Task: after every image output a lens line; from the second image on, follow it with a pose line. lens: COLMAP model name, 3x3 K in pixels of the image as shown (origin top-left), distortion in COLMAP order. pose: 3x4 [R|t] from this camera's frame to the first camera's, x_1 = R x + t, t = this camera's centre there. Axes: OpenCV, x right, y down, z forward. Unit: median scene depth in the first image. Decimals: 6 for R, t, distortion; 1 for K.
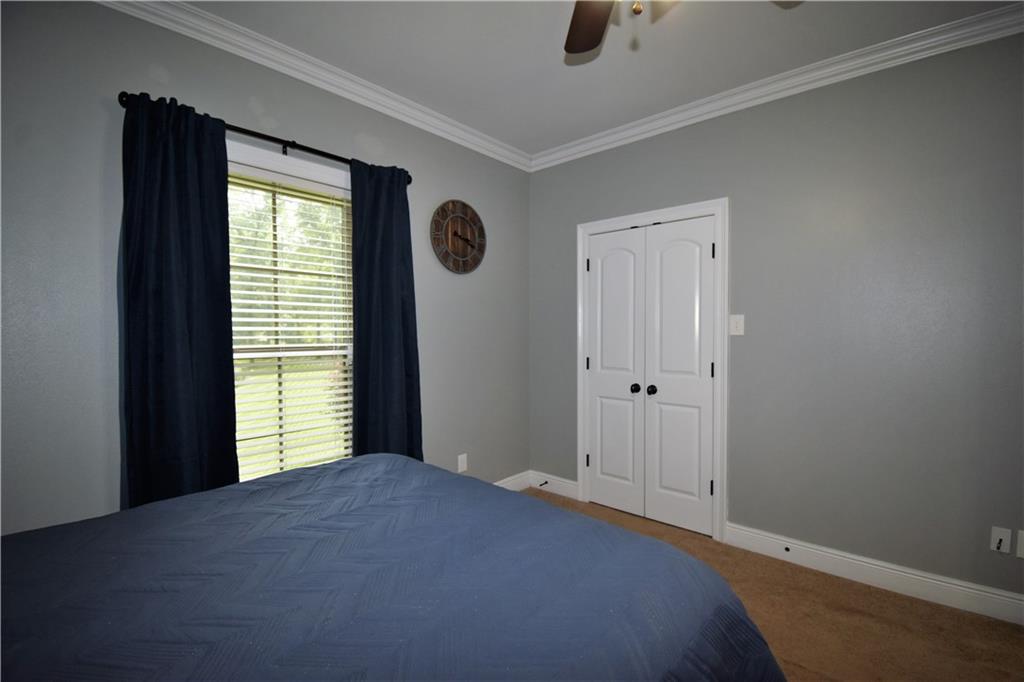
lens RADIAL K [[463.6, 0, 517.2], [0, 463.6, 341.5], [0, 0, 1]] dist [0.021907, -0.025930]
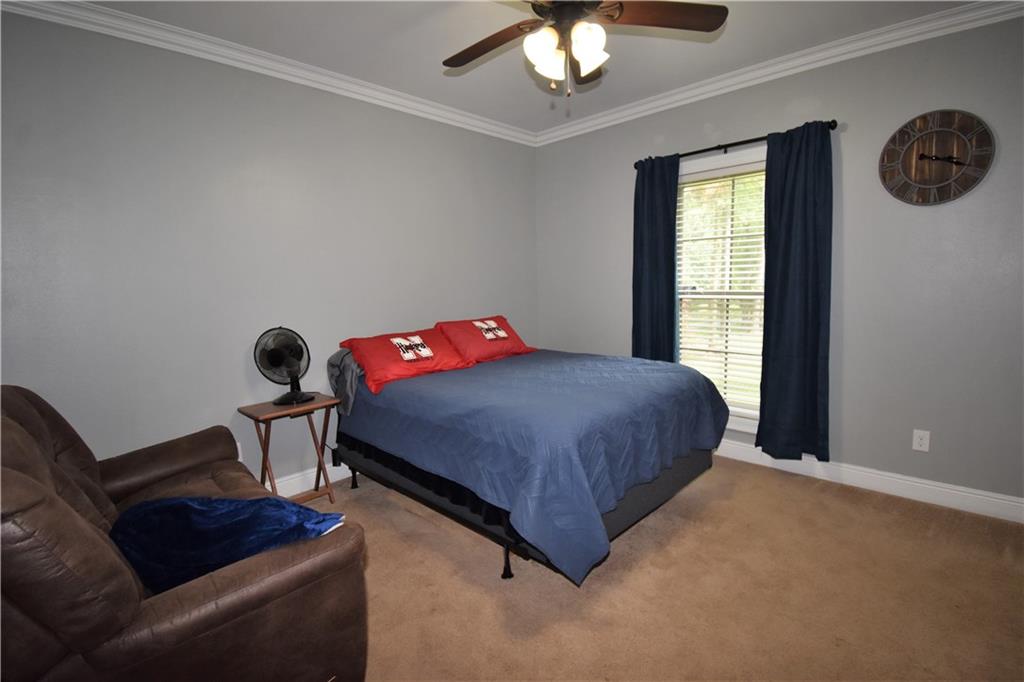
lens RADIAL K [[463.6, 0, 517.2], [0, 463.6, 341.5], [0, 0, 1]] dist [0.021907, -0.025930]
pose [[-0.050900, 0.118385, -0.991662, 0.758886], [-0.017548, 0.992690, 0.119409, 0.004574], [0.998550, 0.023479, -0.048451, 0.347909]]
